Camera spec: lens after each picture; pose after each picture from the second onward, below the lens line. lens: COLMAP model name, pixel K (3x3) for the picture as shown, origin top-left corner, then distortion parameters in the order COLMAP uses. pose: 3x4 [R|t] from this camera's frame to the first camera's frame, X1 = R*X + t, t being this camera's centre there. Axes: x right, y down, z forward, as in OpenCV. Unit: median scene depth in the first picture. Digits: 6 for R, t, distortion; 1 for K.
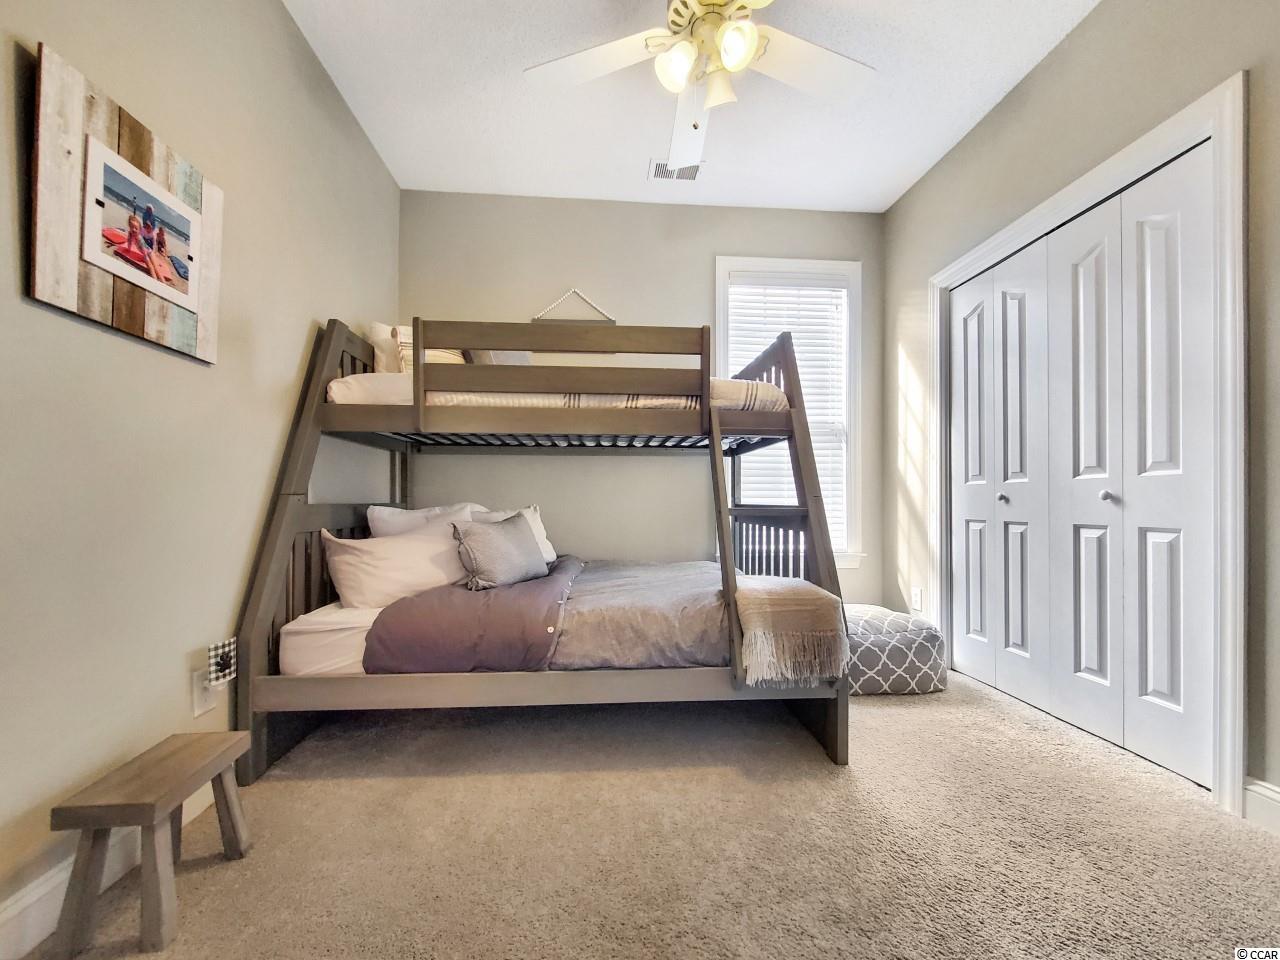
lens RADIAL K [[517.2, 0, 643.2], [0, 517.2, 490.5], [0, 0, 1]] dist [0.006416, -0.002841]
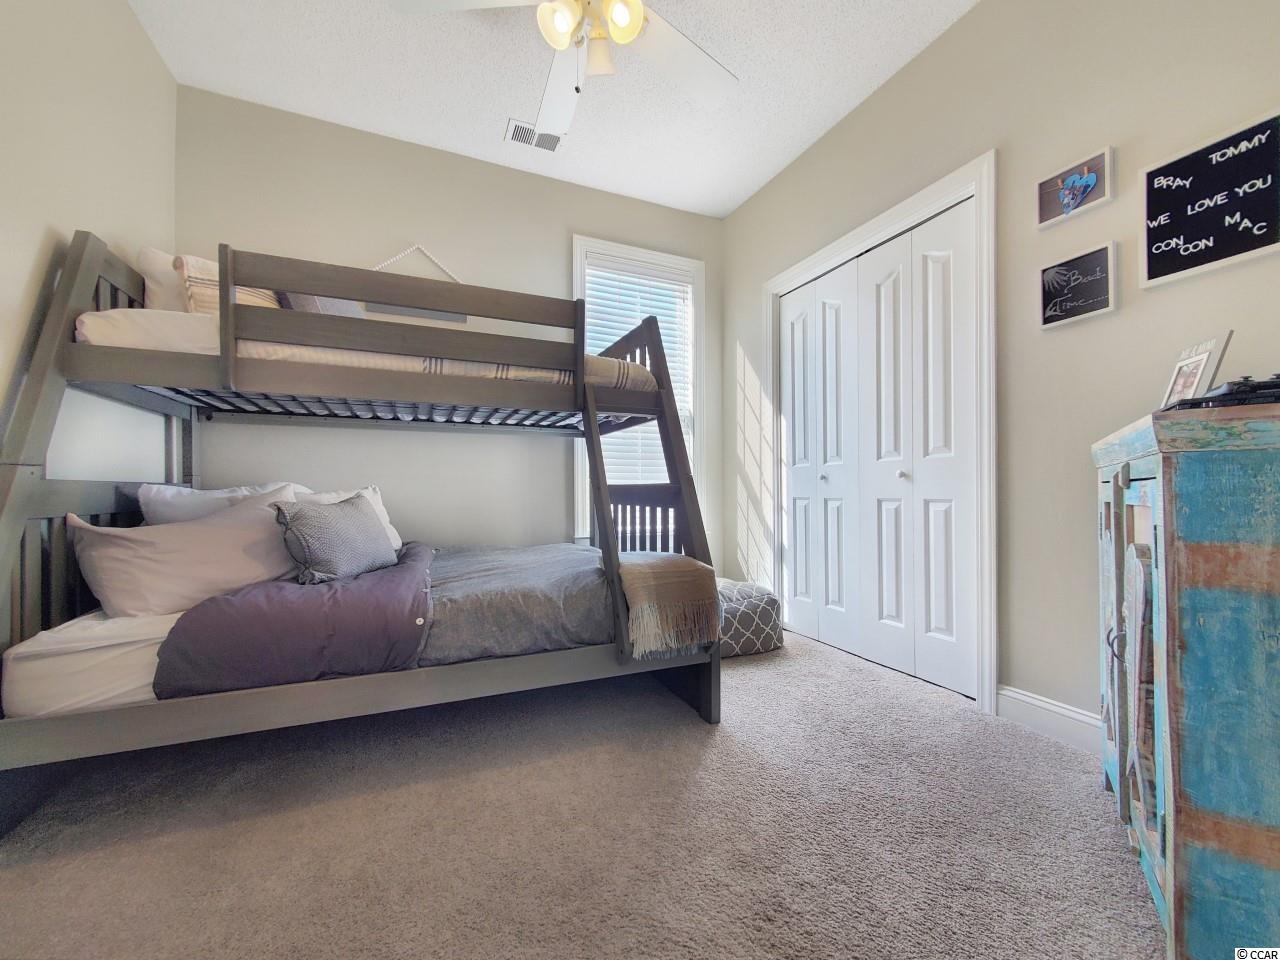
lens RADIAL K [[517.2, 0, 642.2], [0, 517.2, 481.9], [0, 0, 1]] dist [0.006416, -0.002841]
pose [[0.944673, 0.000223, 0.328012, -0.097404], [-0.001474, 0.999993, 0.003564, 0.025411], [-0.328009, -0.003850, 0.944667, 0.041379]]
